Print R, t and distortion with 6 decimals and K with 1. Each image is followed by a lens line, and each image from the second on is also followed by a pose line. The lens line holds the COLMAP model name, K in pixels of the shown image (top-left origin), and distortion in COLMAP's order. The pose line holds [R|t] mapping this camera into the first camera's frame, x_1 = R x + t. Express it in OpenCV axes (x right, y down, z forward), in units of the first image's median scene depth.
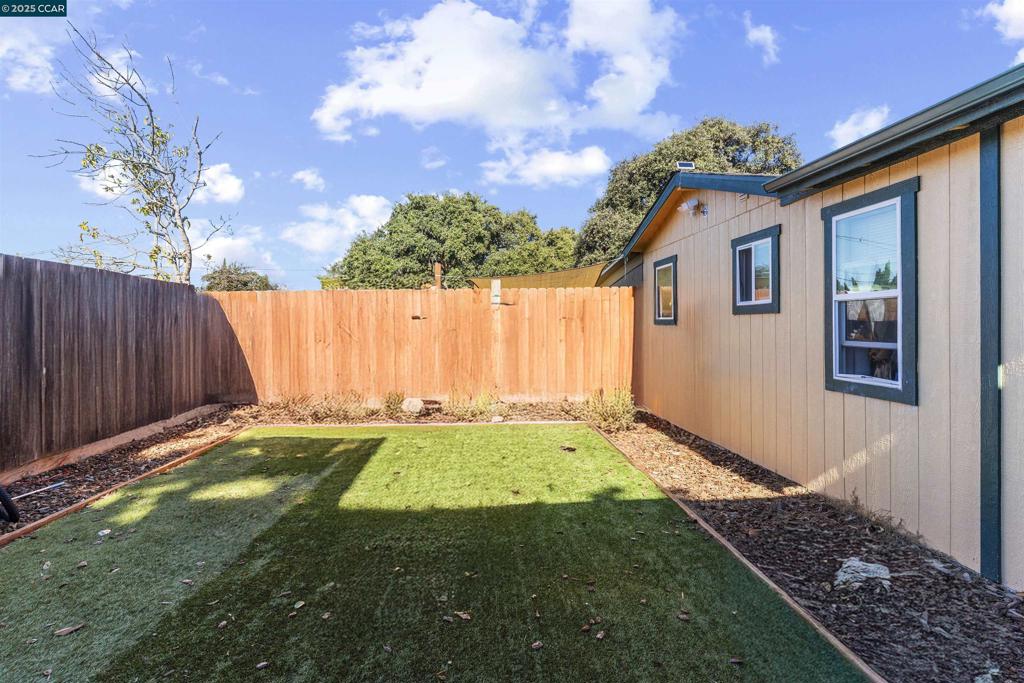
lens RADIAL K [[498.0, 0, 514.3], [0, 498.0, 330.3], [0, 0, 1]] dist [-0.000208, -0.000619]
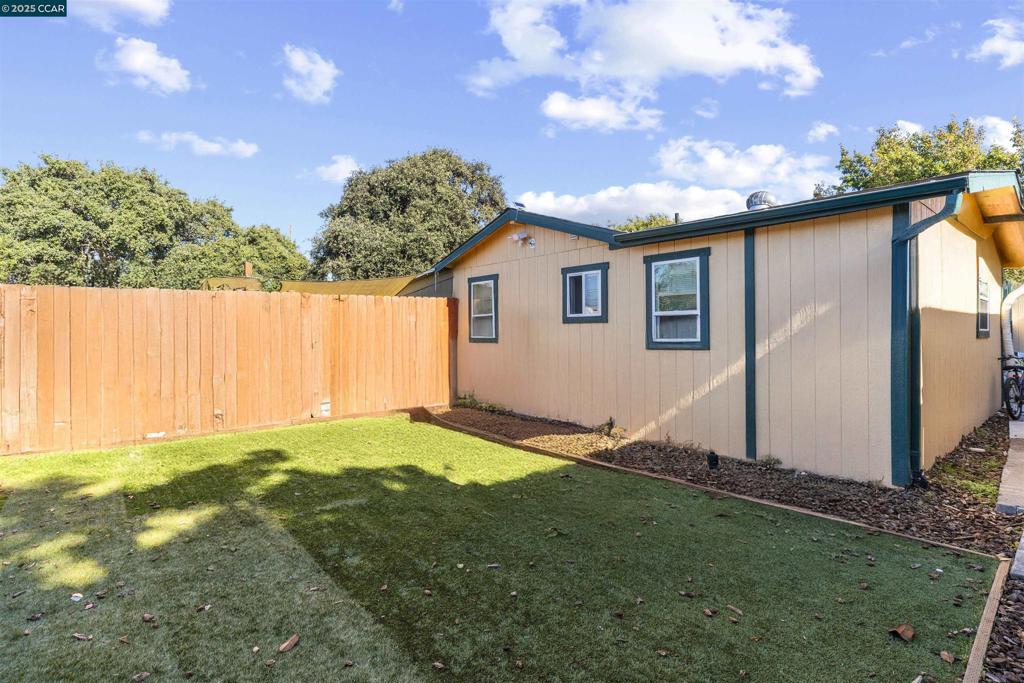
lens RADIAL K [[498.0, 0, 514.3], [0, 498.0, 330.3], [0, 0, 1]] dist [-0.000208, -0.000619]
pose [[0.809696, 0.003885, 0.586836, -0.135469], [0.005780, 0.999877, -0.014594, 0.001805], [-0.586821, 0.015208, 0.809574, -0.004673]]
